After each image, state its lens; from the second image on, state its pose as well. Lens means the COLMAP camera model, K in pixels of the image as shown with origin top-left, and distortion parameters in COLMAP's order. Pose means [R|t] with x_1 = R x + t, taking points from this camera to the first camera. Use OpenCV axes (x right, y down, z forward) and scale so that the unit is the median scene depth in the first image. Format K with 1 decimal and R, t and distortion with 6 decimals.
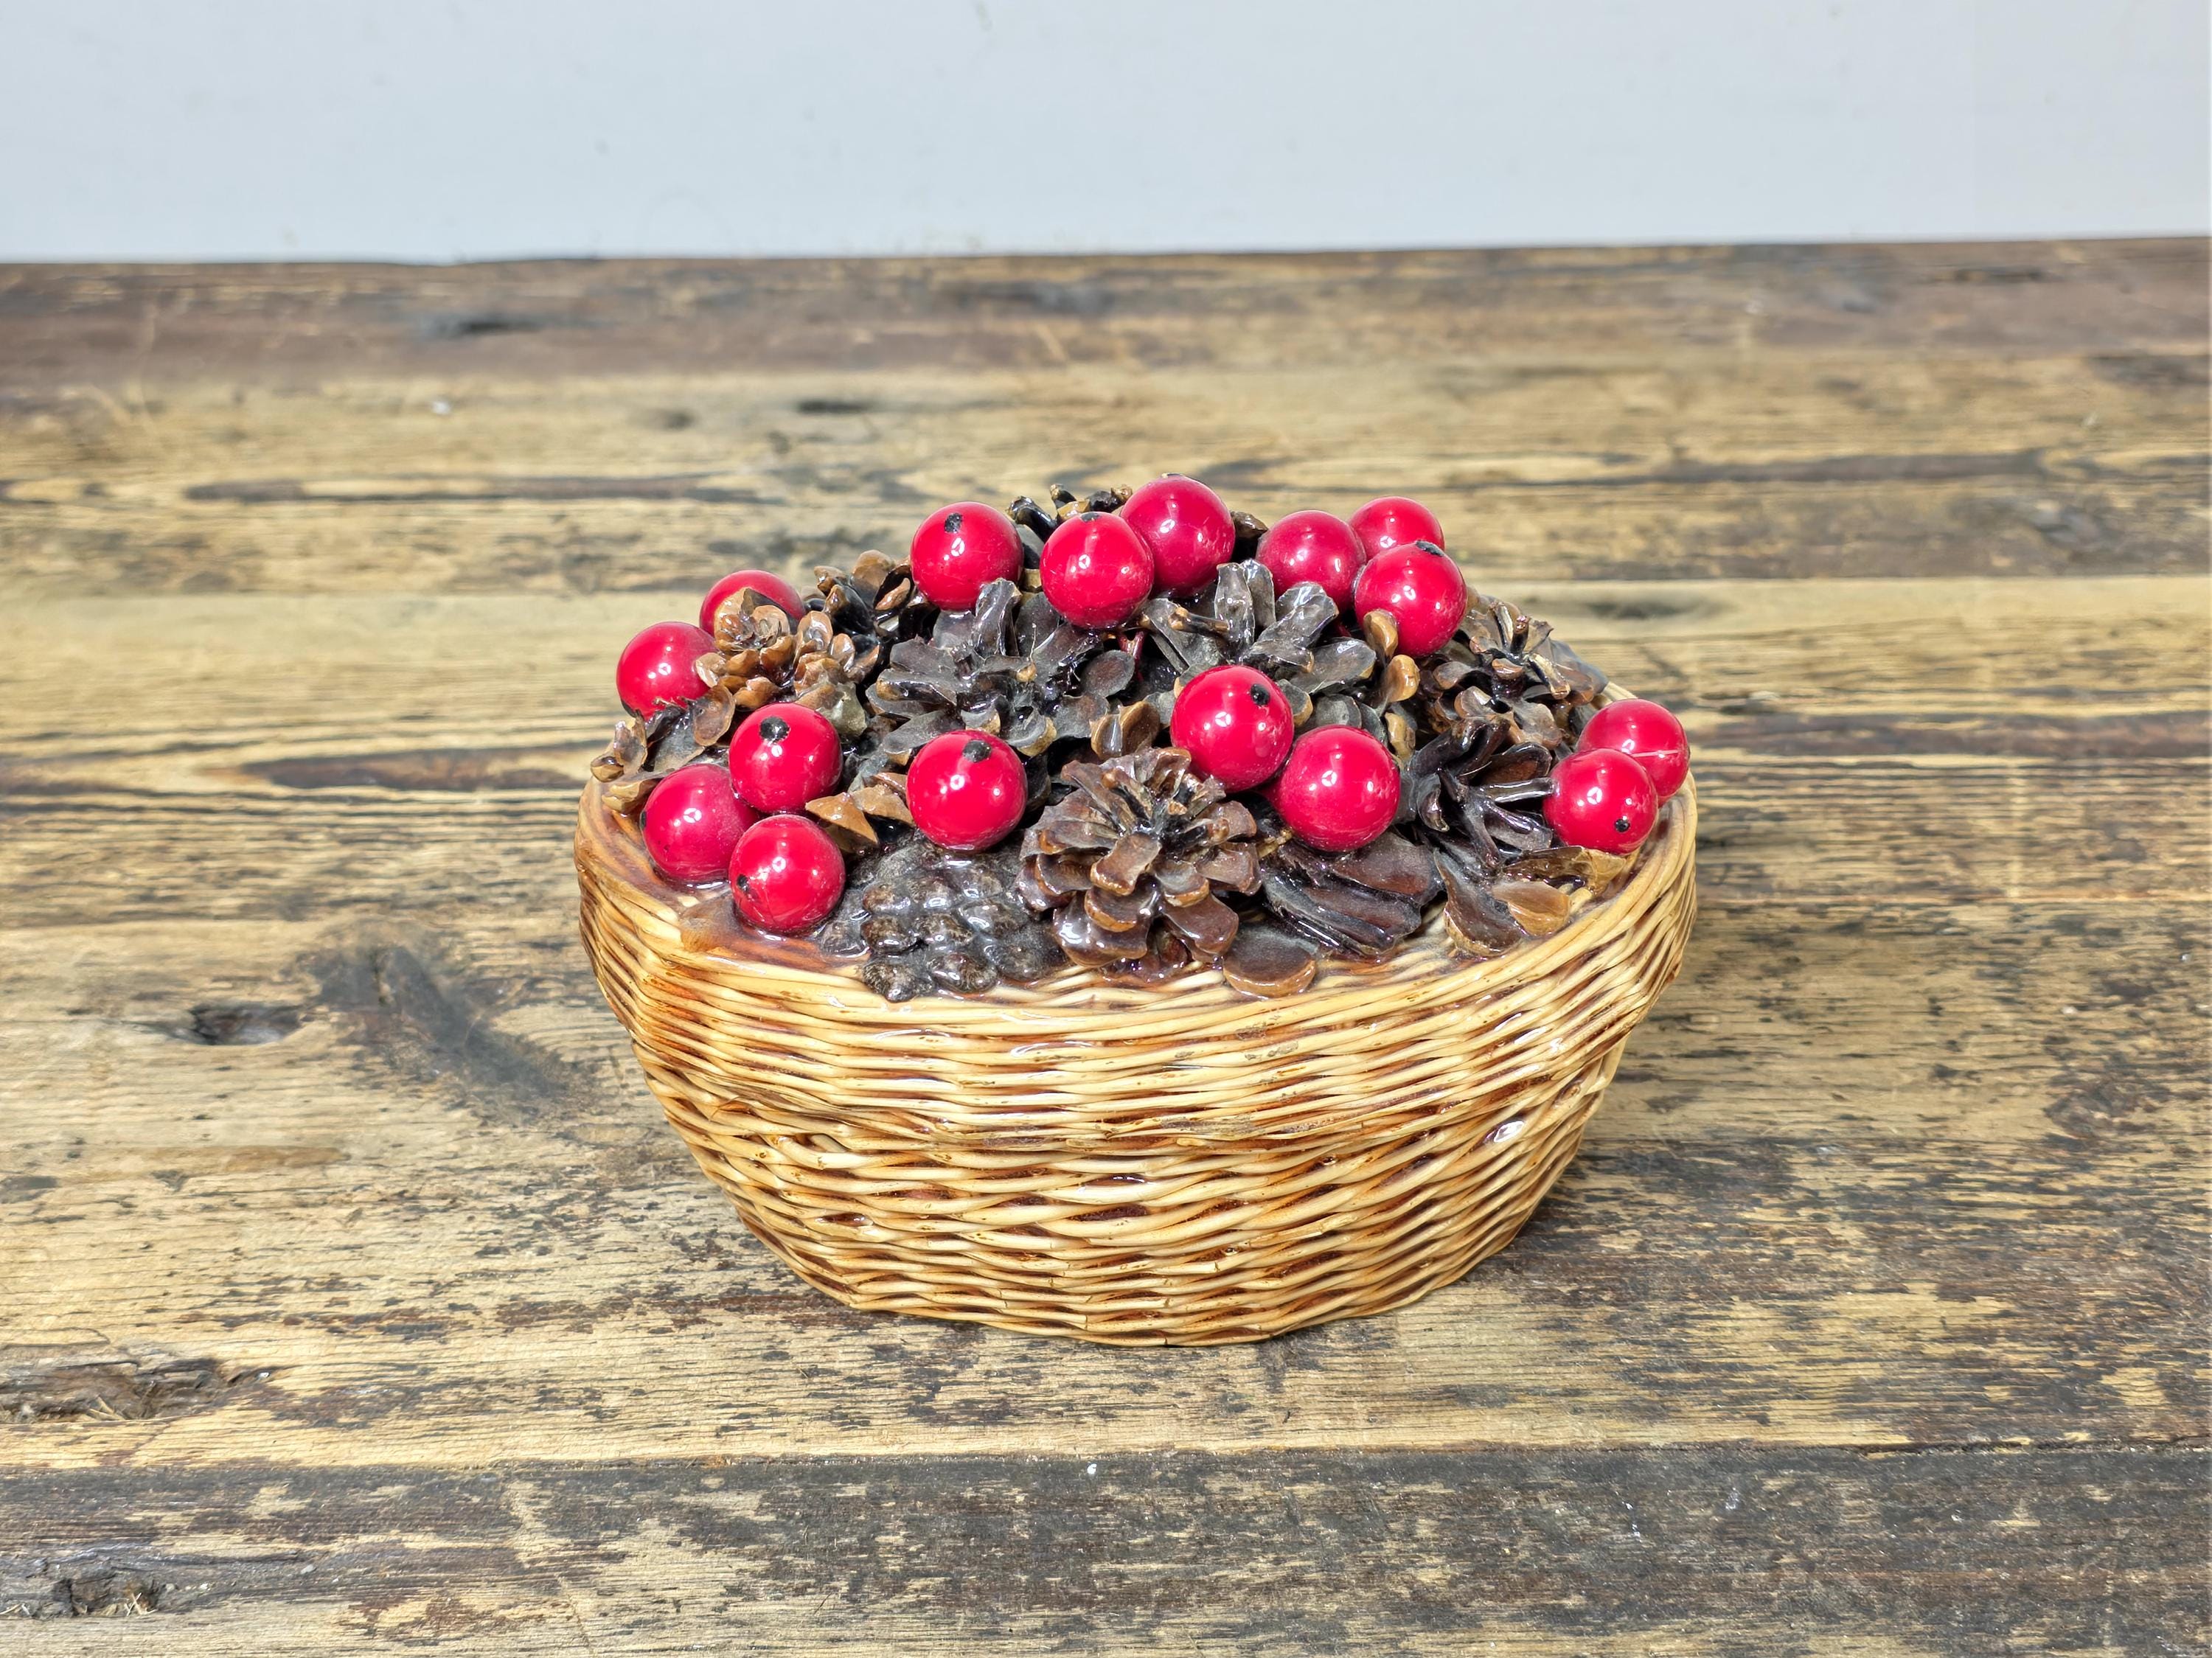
lens RADIAL K [[2695.8, 0, 1208.9], [0, 2695.8, 826.7], [0, 0, 1]] dist [0.103243, -0.270332]
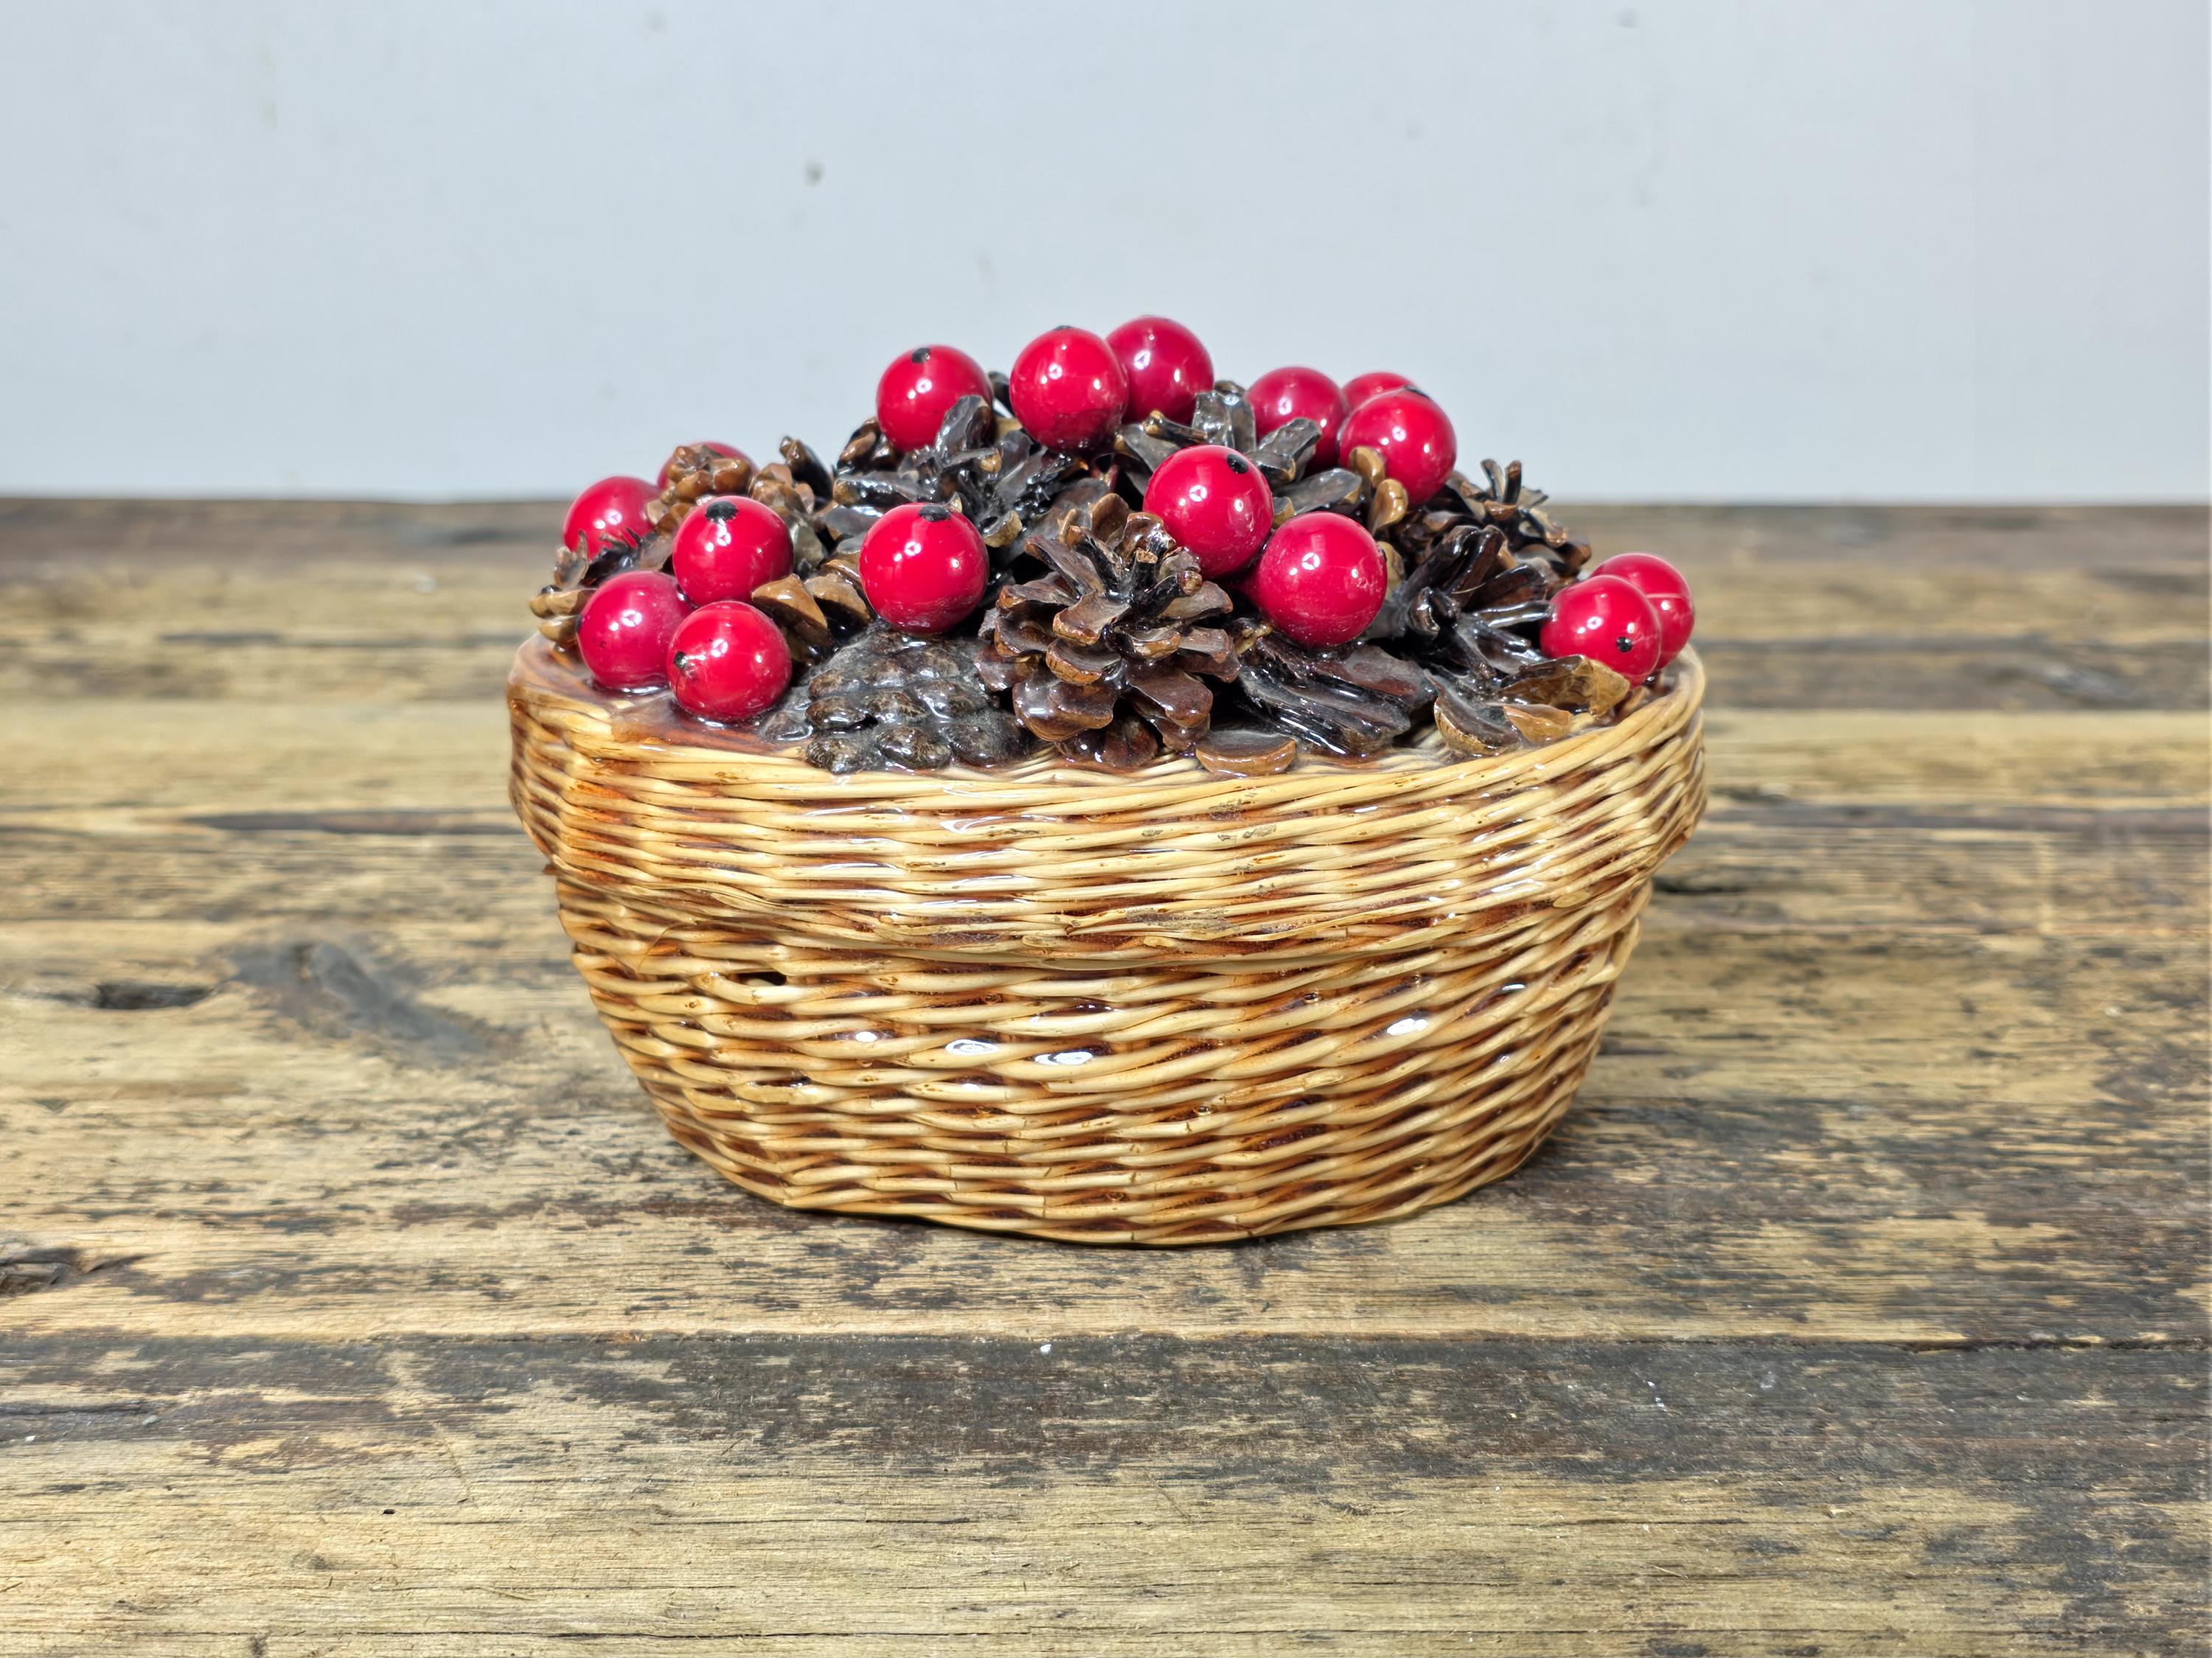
lens RADIAL K [[2695.8, 0, 1208.9], [0, 2695.8, 826.7], [0, 0, 1]] dist [0.103243, -0.270332]
pose [[0.999971, 0.006604, -0.003698, 0.012168], [-0.007229, 0.978030, -0.208340, 0.247013], [0.002241, 0.208361, 0.978049, 0.093185]]
